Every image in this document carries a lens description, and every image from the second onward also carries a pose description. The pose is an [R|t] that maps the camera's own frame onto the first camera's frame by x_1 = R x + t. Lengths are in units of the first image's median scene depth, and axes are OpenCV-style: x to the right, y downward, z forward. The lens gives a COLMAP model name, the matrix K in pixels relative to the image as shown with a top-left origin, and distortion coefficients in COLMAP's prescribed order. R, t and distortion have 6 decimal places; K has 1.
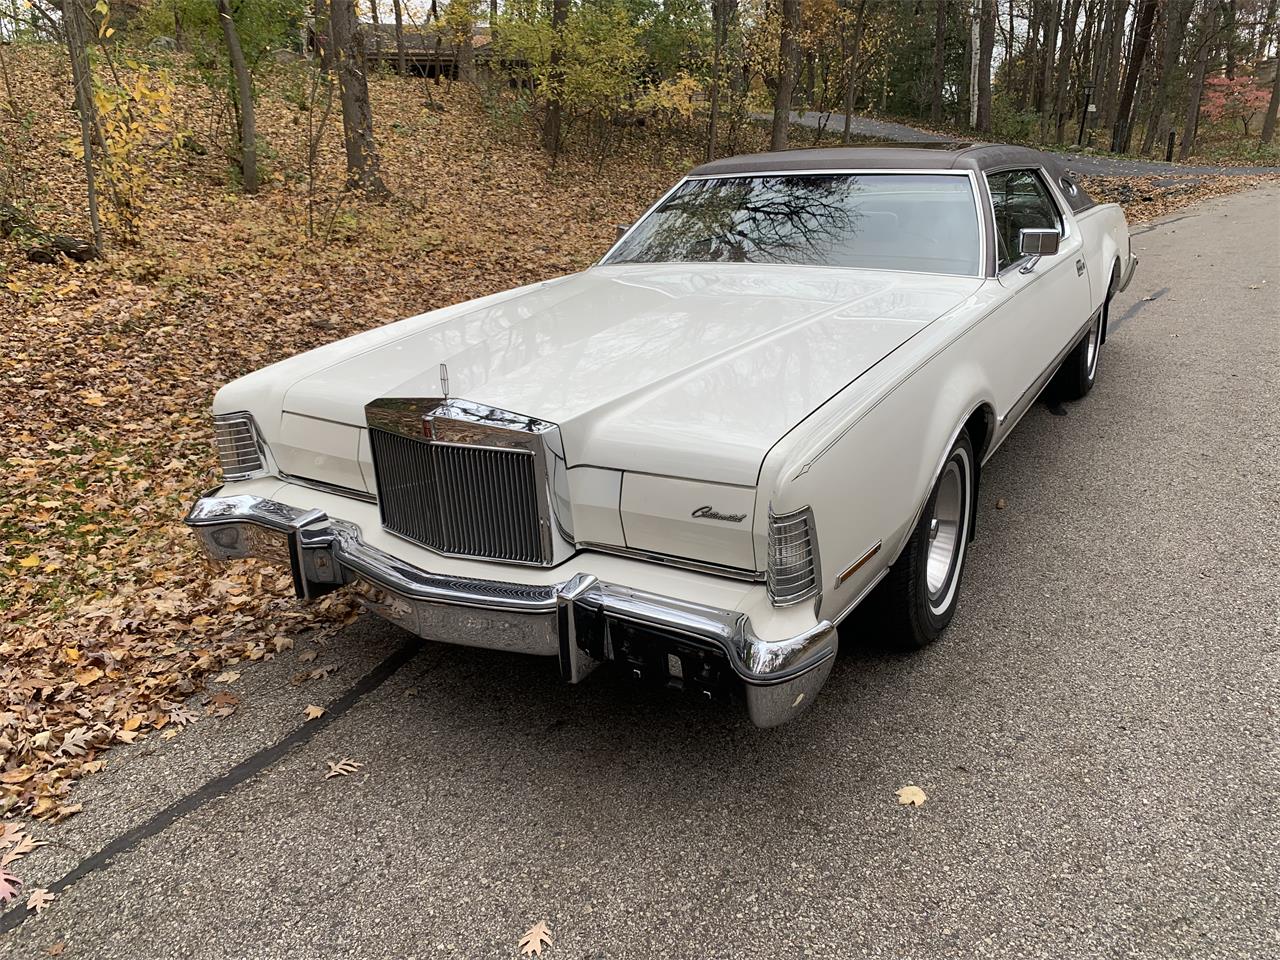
lens RADIAL K [[969.0, 0, 626.6], [0, 969.0, 480.0], [0, 0, 1]] dist [0.067596, -0.120783]
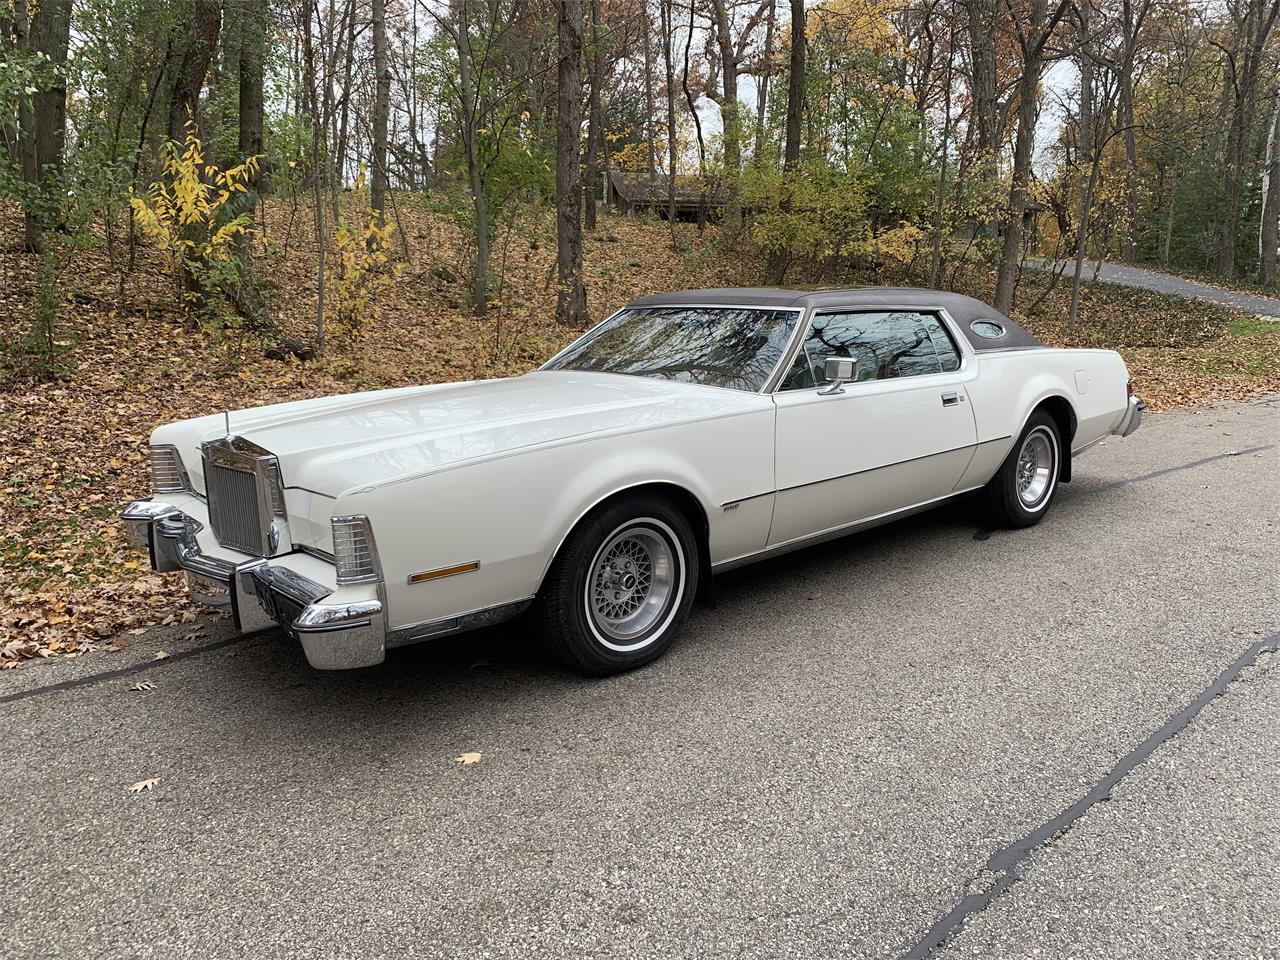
lens RADIAL K [[964.8, 0, 631.1], [0, 964.8, 480.7], [0, 0, 1]] dist [0.027353, -0.030133]
pose [[0.958815, 0.085925, -0.270723, 0.586990], [-0.120182, 0.986347, -0.112590, 0.054358], [0.257353, 0.140489, 0.956050, -0.172072]]
